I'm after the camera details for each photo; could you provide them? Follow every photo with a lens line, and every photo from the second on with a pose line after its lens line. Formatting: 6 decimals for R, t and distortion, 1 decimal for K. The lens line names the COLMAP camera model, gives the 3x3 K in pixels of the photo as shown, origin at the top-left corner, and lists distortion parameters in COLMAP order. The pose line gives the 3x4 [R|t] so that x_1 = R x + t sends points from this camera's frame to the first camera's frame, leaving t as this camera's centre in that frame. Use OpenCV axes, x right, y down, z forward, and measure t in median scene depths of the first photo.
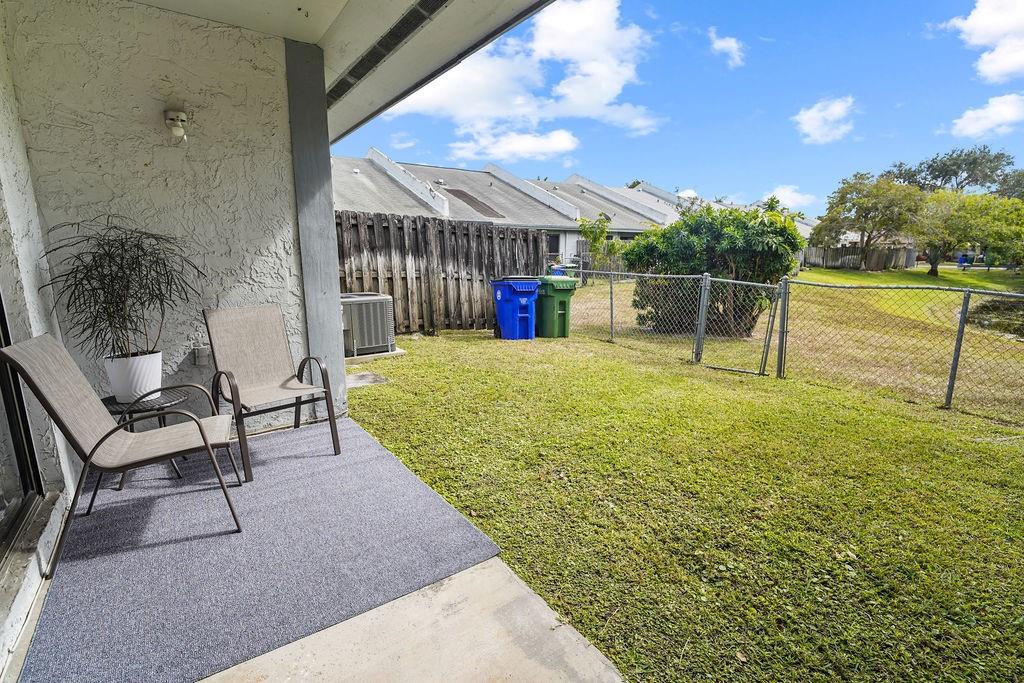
lens RADIAL K [[482.7, 0, 515.5], [0, 482.7, 348.2], [0, 0, 1]] dist [-0.000439, -0.005097]
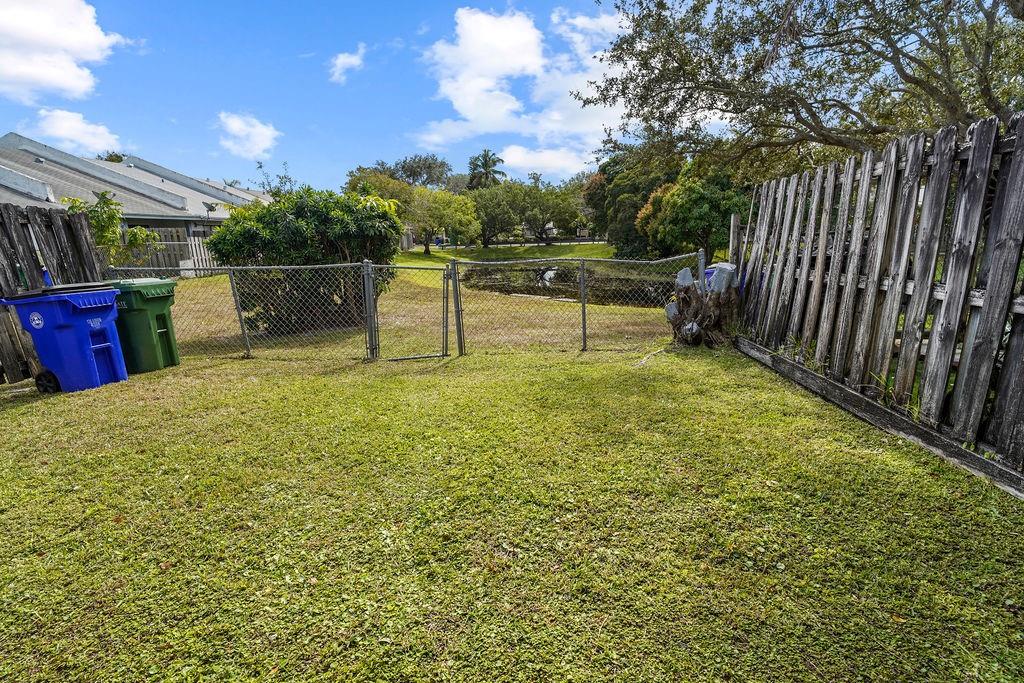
lens RADIAL K [[482.7, 0, 515.5], [0, 482.7, 348.2], [0, 0, 1]] dist [-0.000439, -0.005097]
pose [[0.606639, -0.200219, 0.769352, -0.059337], [0.183001, 0.976945, 0.109946, -0.015208], [-0.773628, 0.074094, 0.629293, 0.082725]]
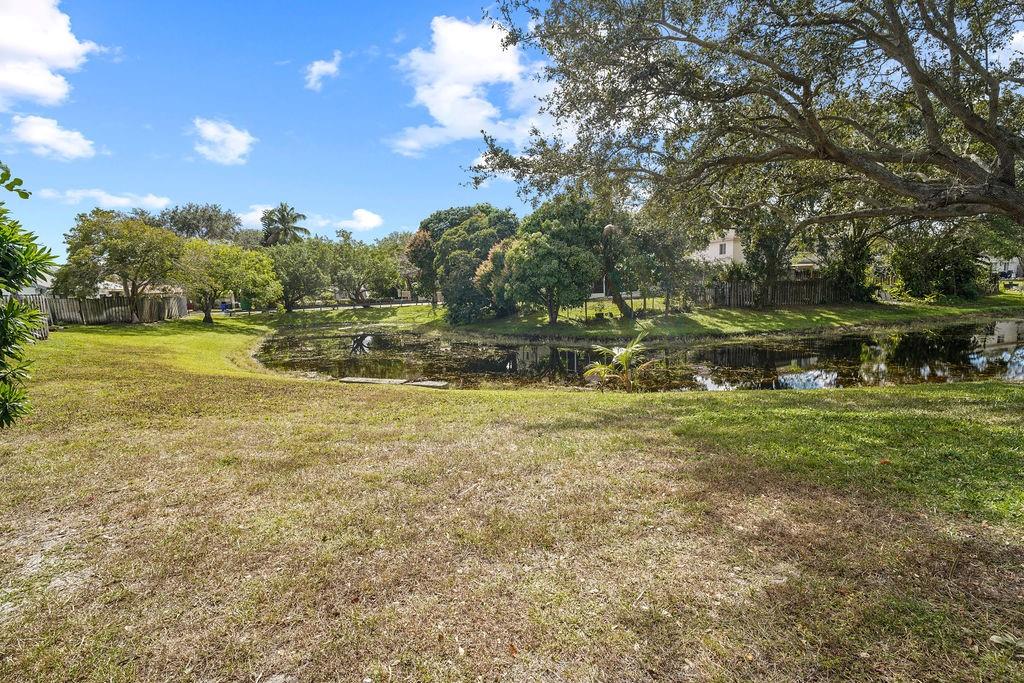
lens RADIAL K [[482.7, 0, 515.5], [0, 482.7, 348.2], [0, 0, 1]] dist [-0.000439, -0.005097]
pose [[0.266127, -0.126875, 0.955552, 0.177436], [0.226646, 0.971745, 0.065903, -0.051859], [-0.936914, 0.199033, 0.287363, 0.303661]]
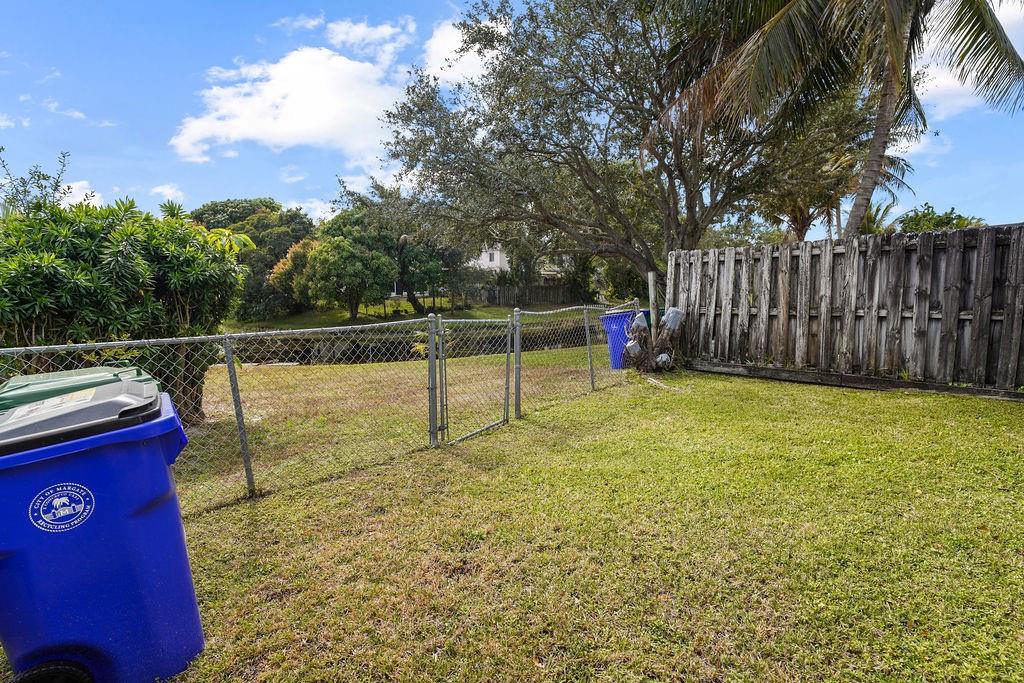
lens RADIAL K [[482.7, 0, 515.5], [0, 482.7, 348.2], [0, 0, 1]] dist [-0.000439, -0.005097]
pose [[-0.183702, -0.129875, 0.974364, -0.107773], [0.205057, 0.964363, 0.167202, -0.070054], [-0.961356, 0.230515, -0.150524, 0.355514]]
